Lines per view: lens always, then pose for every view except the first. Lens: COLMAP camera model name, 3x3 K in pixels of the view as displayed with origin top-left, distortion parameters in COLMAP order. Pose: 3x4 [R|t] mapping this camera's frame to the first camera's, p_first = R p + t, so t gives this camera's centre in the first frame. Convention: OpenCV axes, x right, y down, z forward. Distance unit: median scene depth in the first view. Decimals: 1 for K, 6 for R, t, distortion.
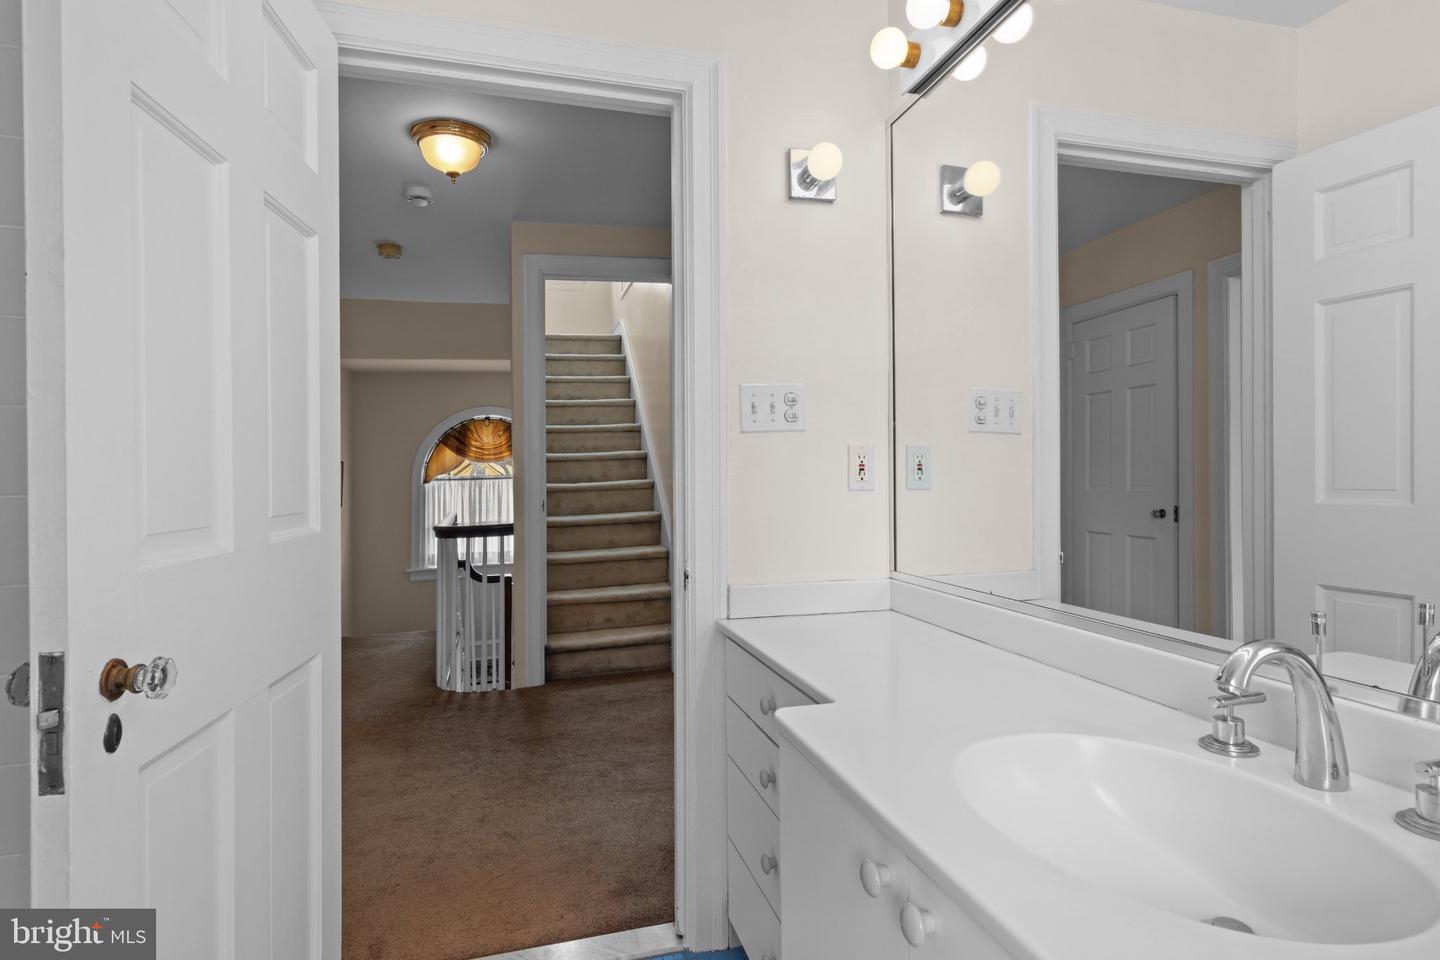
lens RADIAL K [[746.8, 0, 722.6], [0, 746.8, 475.6], [0, 0, 1]] dist [0.013615, -0.001757]
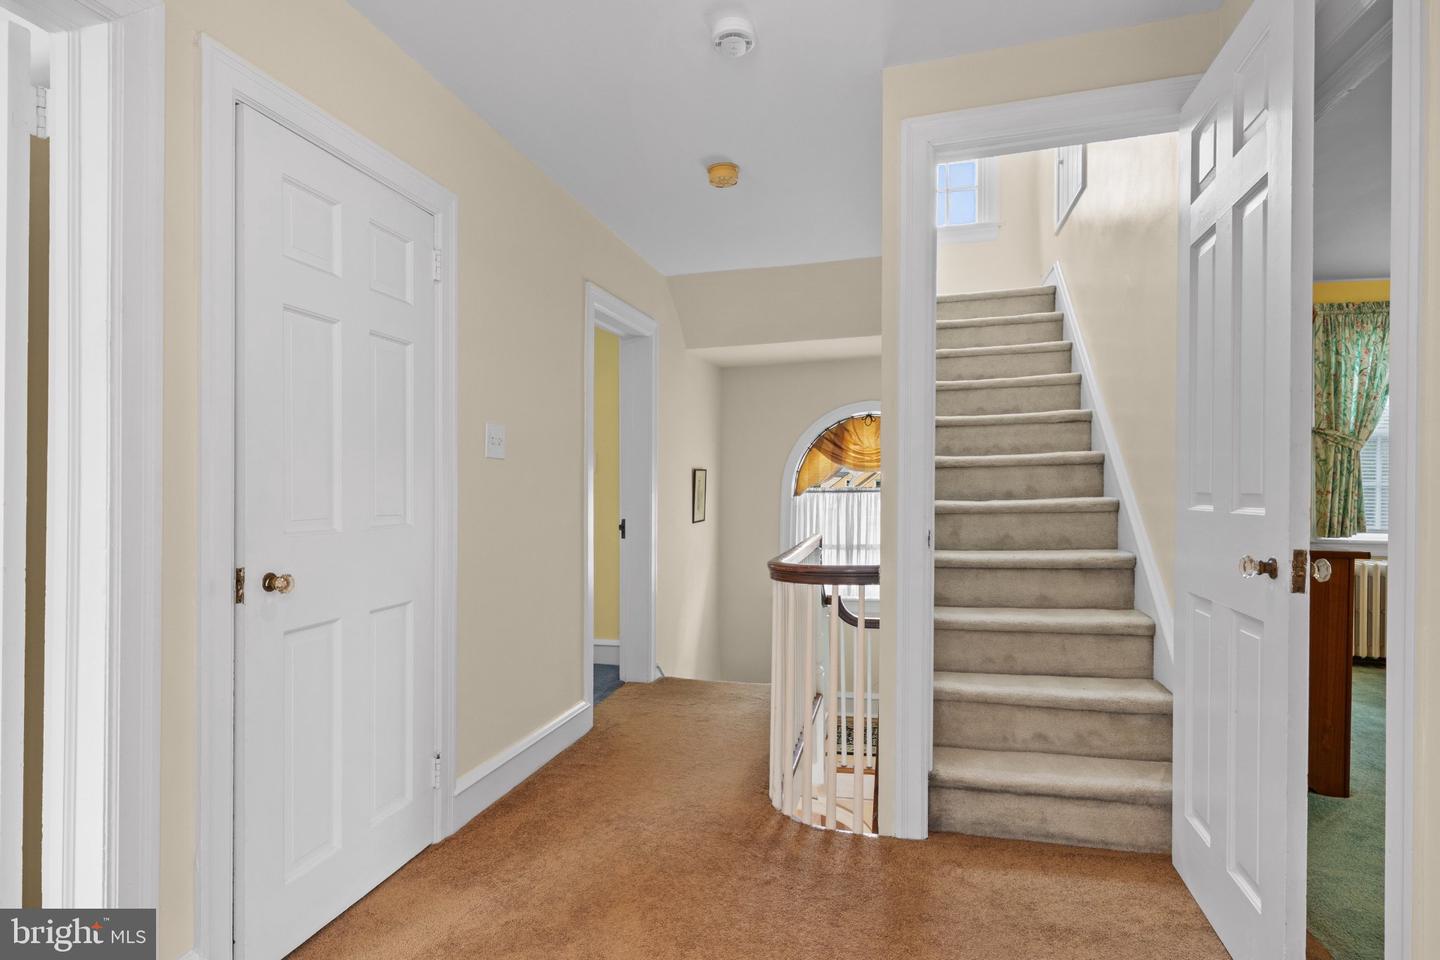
lens RADIAL K [[746.8, 0, 723.2], [0, 746.8, 485.2], [0, 0, 1]] dist [0.013615, -0.001757]
pose [[0.864675, 0.011800, -0.502193, -0.070611], [-0.013906, 0.999903, -0.000447, -0.000065], [0.502140, 0.007370, 0.864755, 0.344505]]
